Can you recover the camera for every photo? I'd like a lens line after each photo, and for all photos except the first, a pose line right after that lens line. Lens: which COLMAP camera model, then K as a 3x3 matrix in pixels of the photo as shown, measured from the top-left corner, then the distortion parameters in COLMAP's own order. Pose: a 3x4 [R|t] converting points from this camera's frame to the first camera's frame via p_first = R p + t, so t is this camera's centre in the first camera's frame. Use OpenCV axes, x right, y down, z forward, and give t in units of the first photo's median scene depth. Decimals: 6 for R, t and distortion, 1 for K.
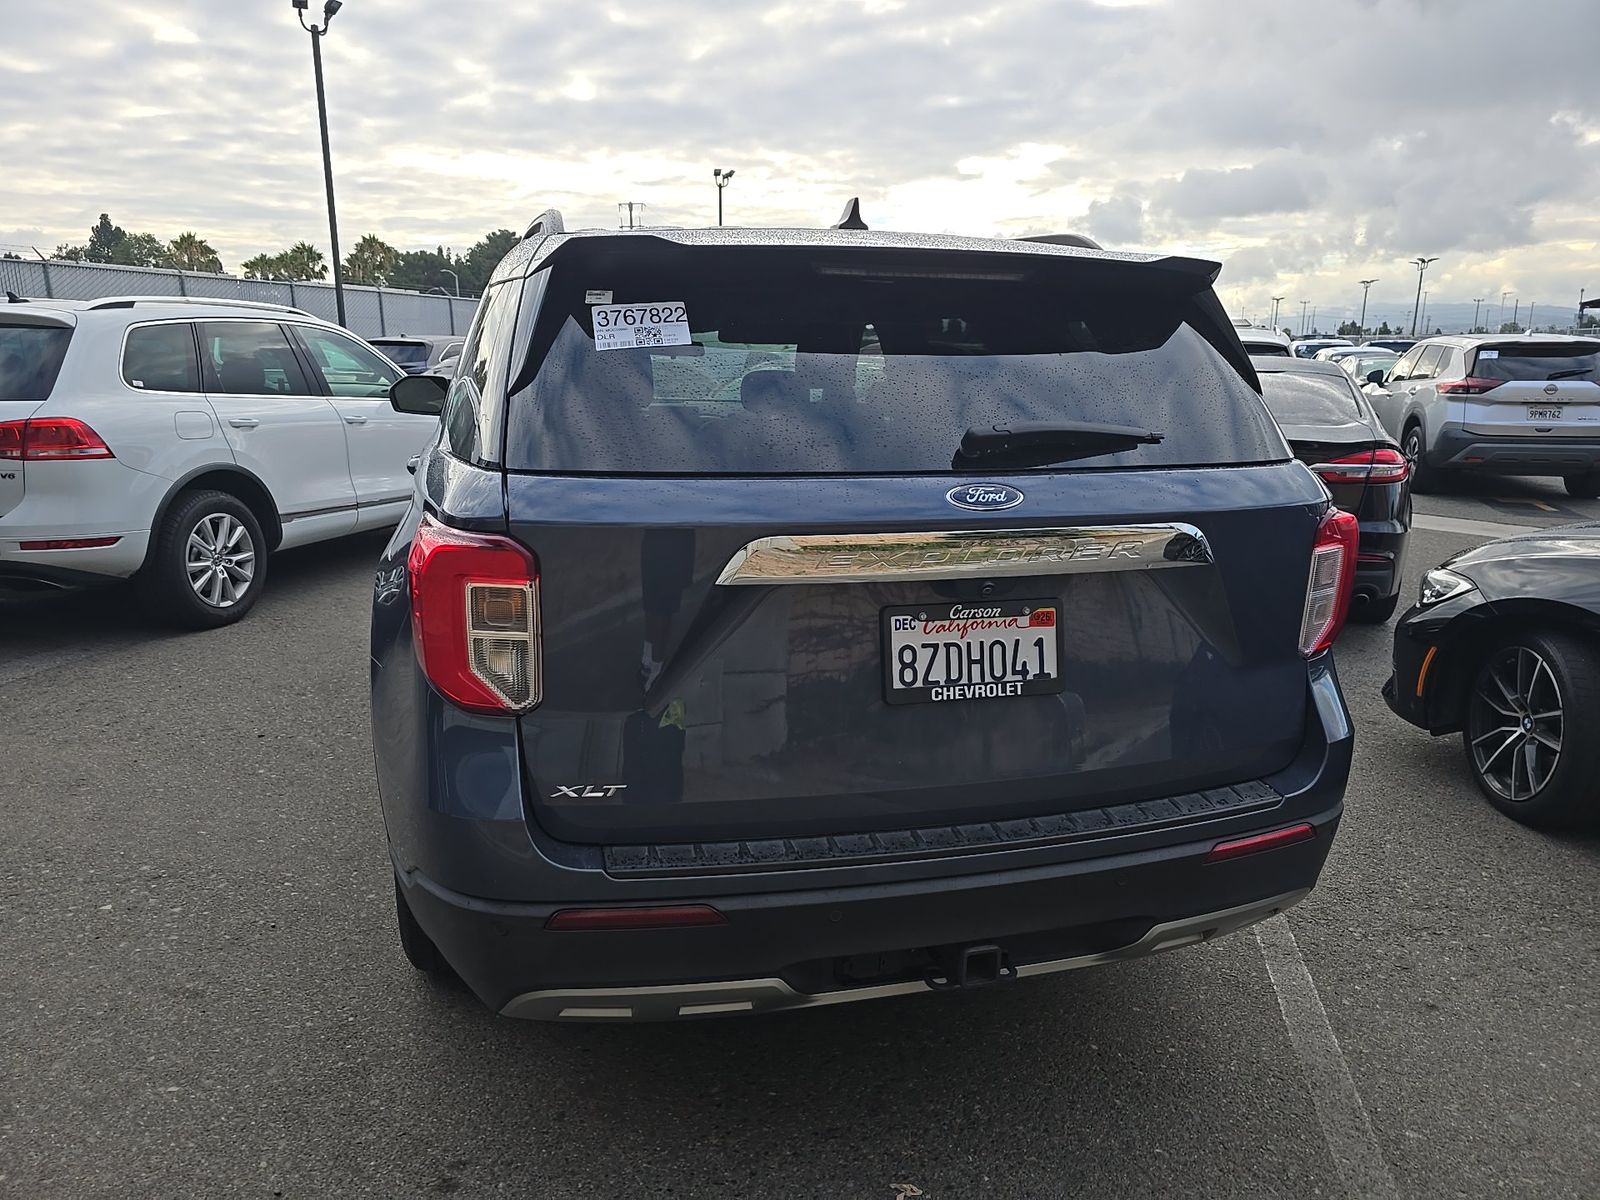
lens RADIAL K [[1082.2, 0, 804.0], [0, 1082.2, 607.7], [0, 0, 1]] dist [0.072500, -0.050646]
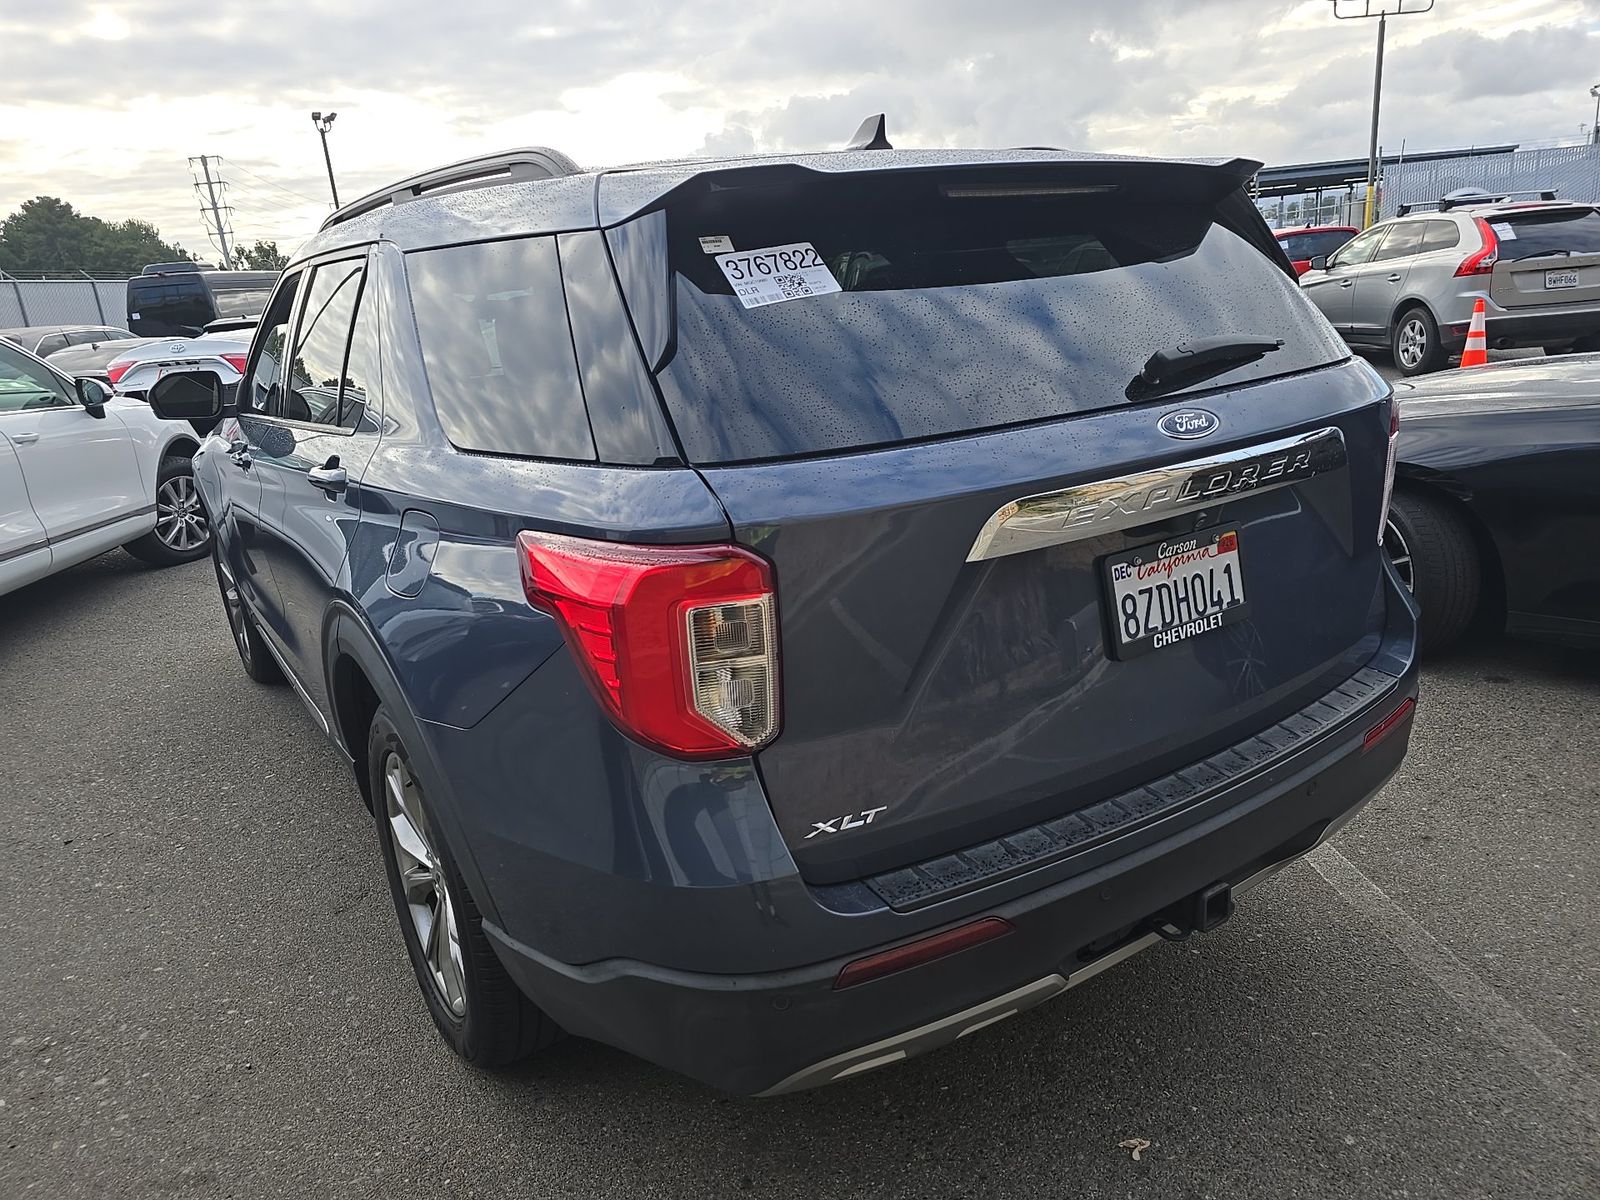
lens RADIAL K [[1082.2, 0, 804.0], [0, 1082.2, 607.7], [0, 0, 1]] dist [0.072500, -0.050646]
pose [[0.945250, -0.168784, 0.279311, -0.409544], [0.154014, 0.985281, 0.074175, -0.063133], [-0.287719, -0.027096, 0.957331, 0.175564]]
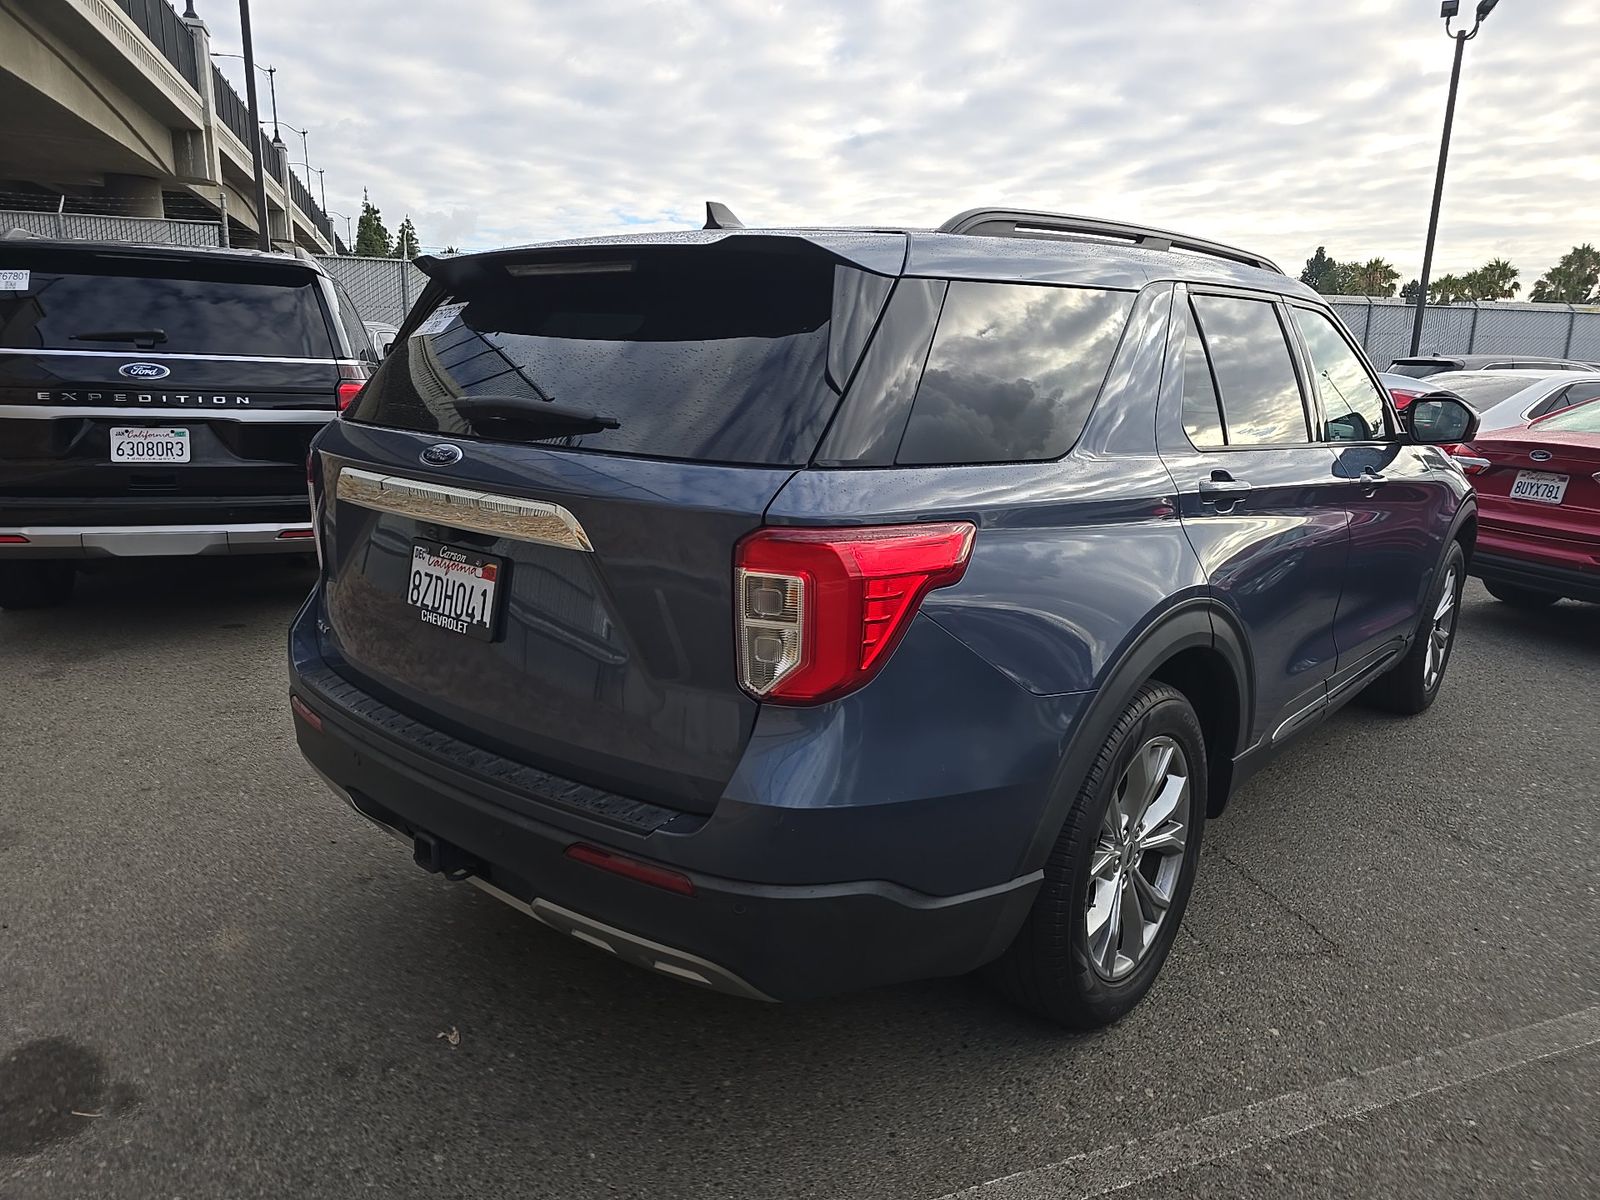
lens RADIAL K [[1108.1, 0, 804.7], [0, 1108.1, 629.1], [0, 0, 1]] dist [-0.000034, -0.000968]
pose [[0.553166, 0.202413, -0.808107, 1.310760], [-0.205558, 0.973204, 0.103058, -0.115988], [0.807313, 0.109104, 0.579950, 0.598549]]
